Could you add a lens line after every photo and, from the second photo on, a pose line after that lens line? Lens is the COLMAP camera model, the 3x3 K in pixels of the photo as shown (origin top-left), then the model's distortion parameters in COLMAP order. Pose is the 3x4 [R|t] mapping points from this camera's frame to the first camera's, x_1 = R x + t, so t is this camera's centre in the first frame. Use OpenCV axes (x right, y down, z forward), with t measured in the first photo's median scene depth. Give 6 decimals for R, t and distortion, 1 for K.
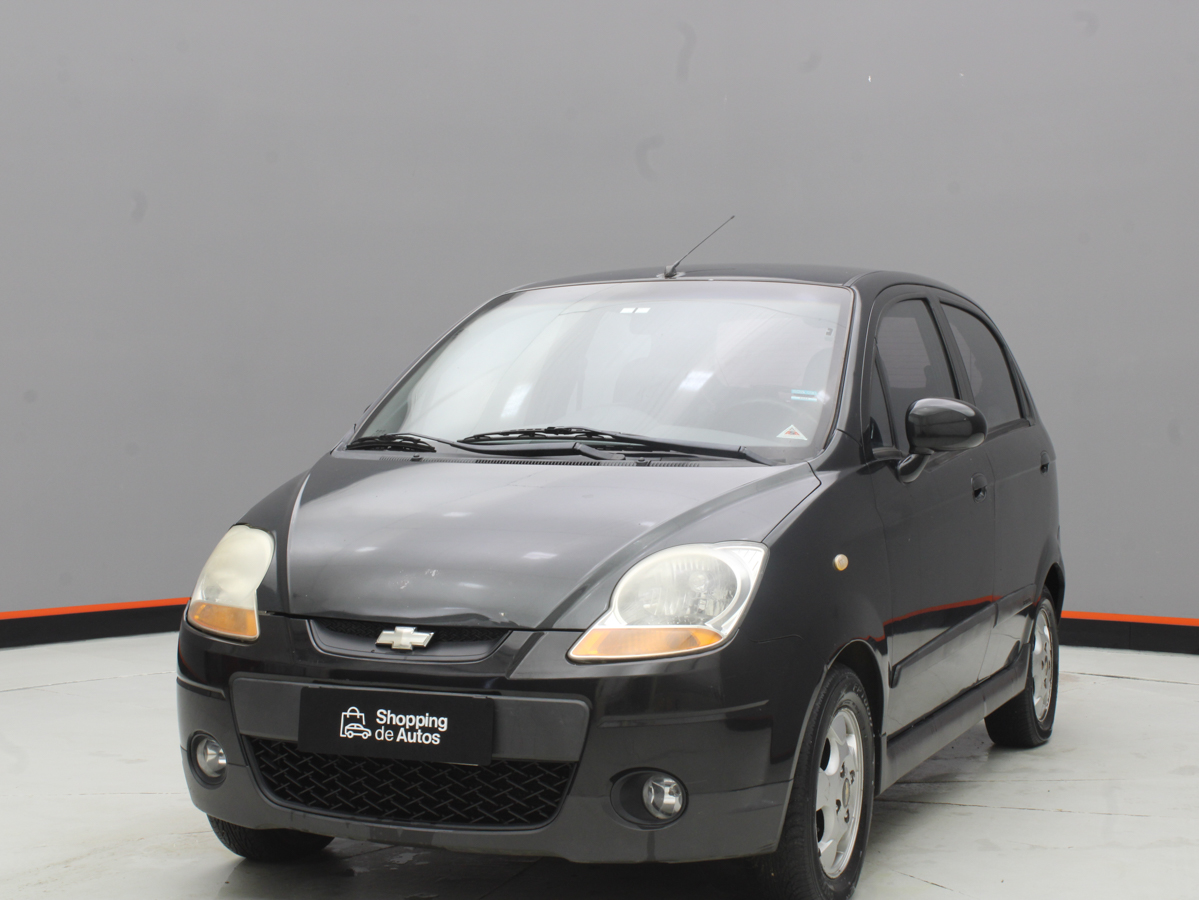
lens RADIAL K [[2028.4, 0, 595.4], [0, 2028.4, 445.1], [0, 0, 1]] dist [-0.048691, 0.000000]
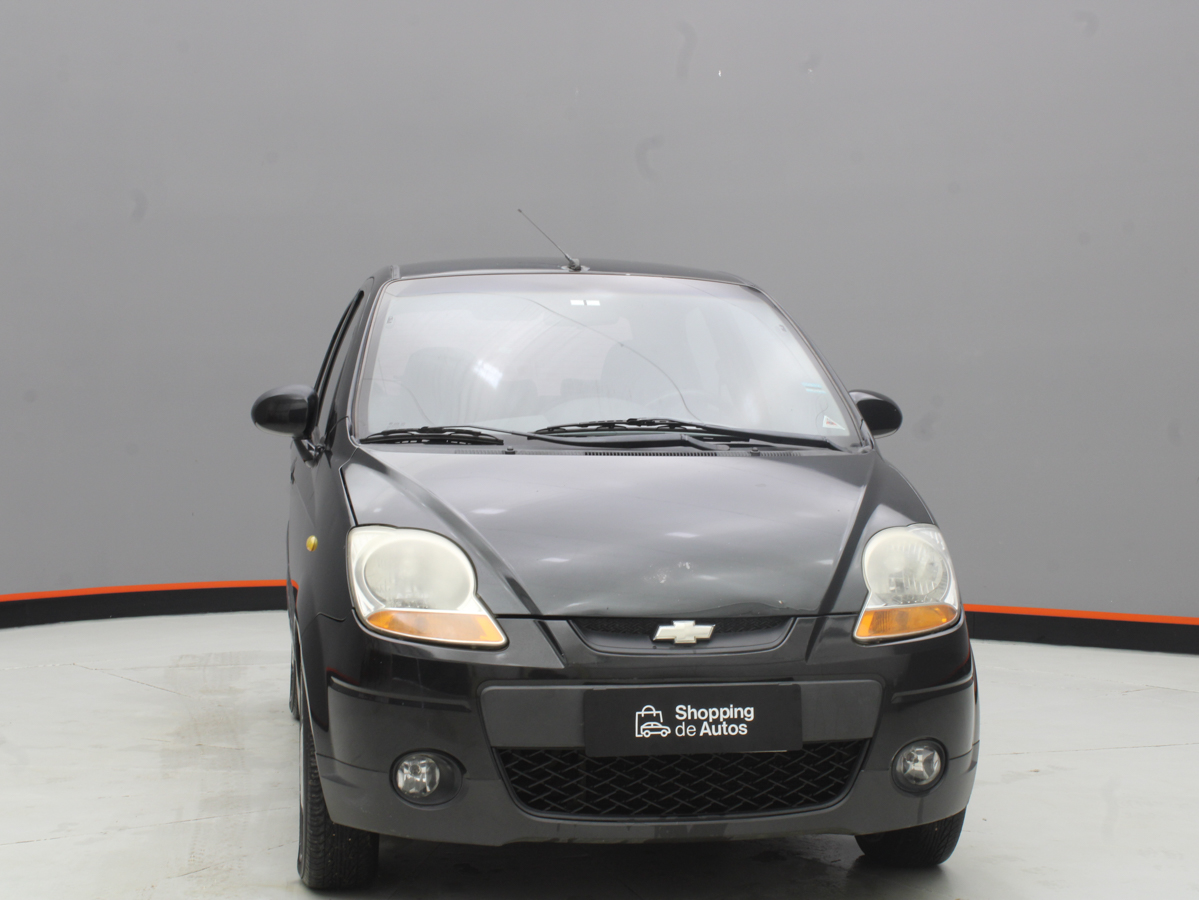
lens RADIAL K [[2028.4, 0, 604.3], [0, 2028.4, 453.4], [0, 0, 1]] dist [-0.048691, 0.000000]
pose [[0.839938, -0.012428, 0.542540, -0.657875], [0.007892, 0.999912, 0.010687, -0.002801], [-0.542625, -0.004694, 0.839962, 0.188446]]
